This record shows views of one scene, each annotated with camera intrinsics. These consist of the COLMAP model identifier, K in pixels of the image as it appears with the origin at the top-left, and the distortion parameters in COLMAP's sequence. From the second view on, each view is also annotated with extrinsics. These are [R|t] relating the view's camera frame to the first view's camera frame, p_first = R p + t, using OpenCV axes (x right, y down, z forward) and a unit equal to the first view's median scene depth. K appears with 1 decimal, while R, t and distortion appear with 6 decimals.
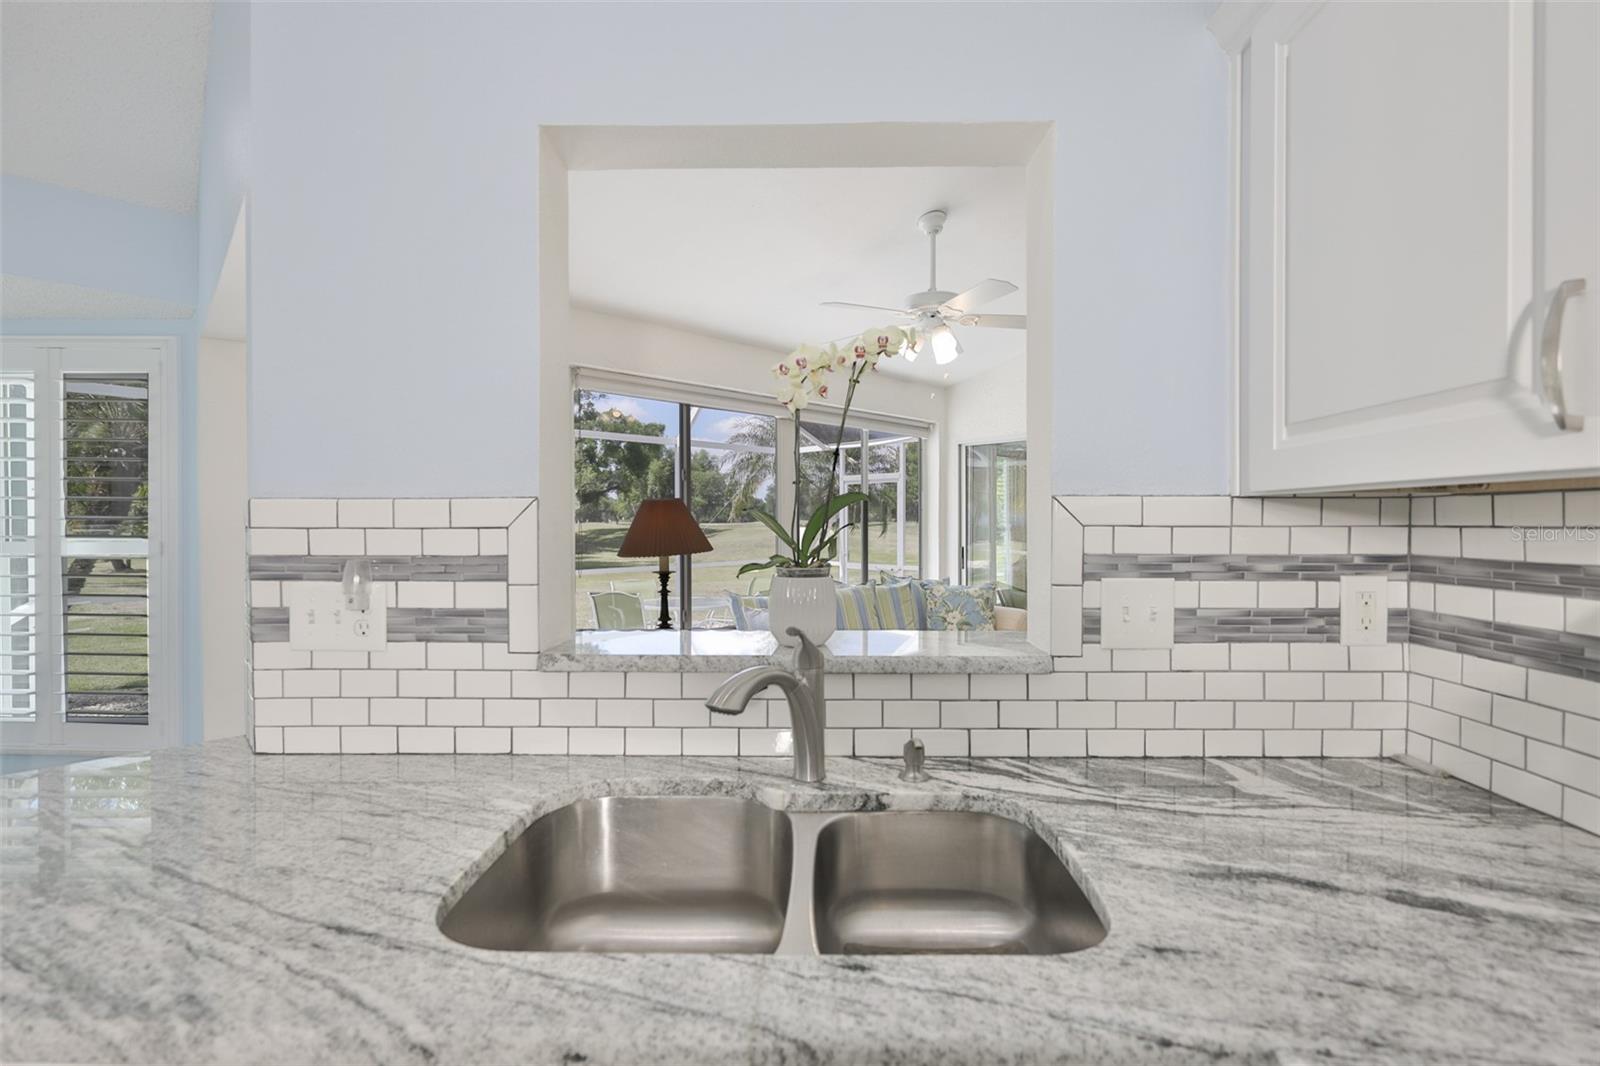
lens RADIAL K [[692.6, 0, 826.1], [0, 692.6, 521.7], [0, 0, 1]] dist [-0.001656, 0.000670]
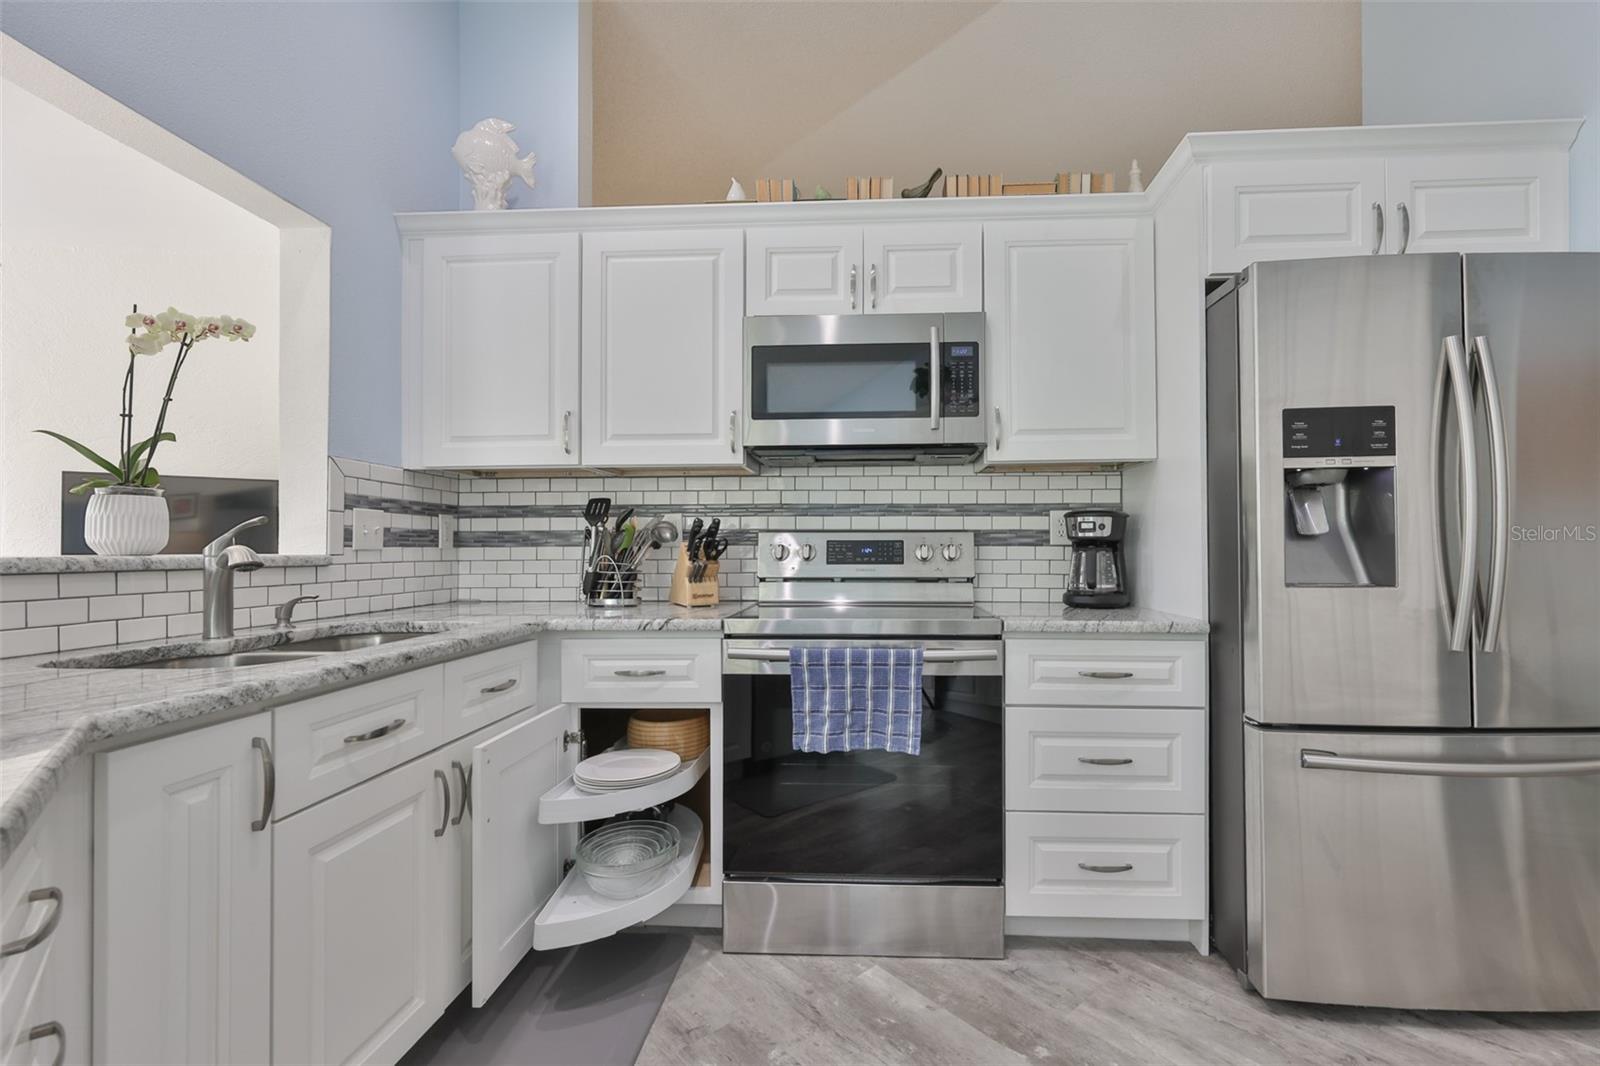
lens RADIAL K [[692.6, 0, 842.4], [0, 692.6, 539.7], [0, 0, 1]] dist [-0.001656, 0.000670]
pose [[0.027819, 0.018435, 0.999443, -1.270805], [0.007429, 0.999799, -0.018648, 0.200241], [-0.999585, 0.007944, 0.027676, -0.251545]]
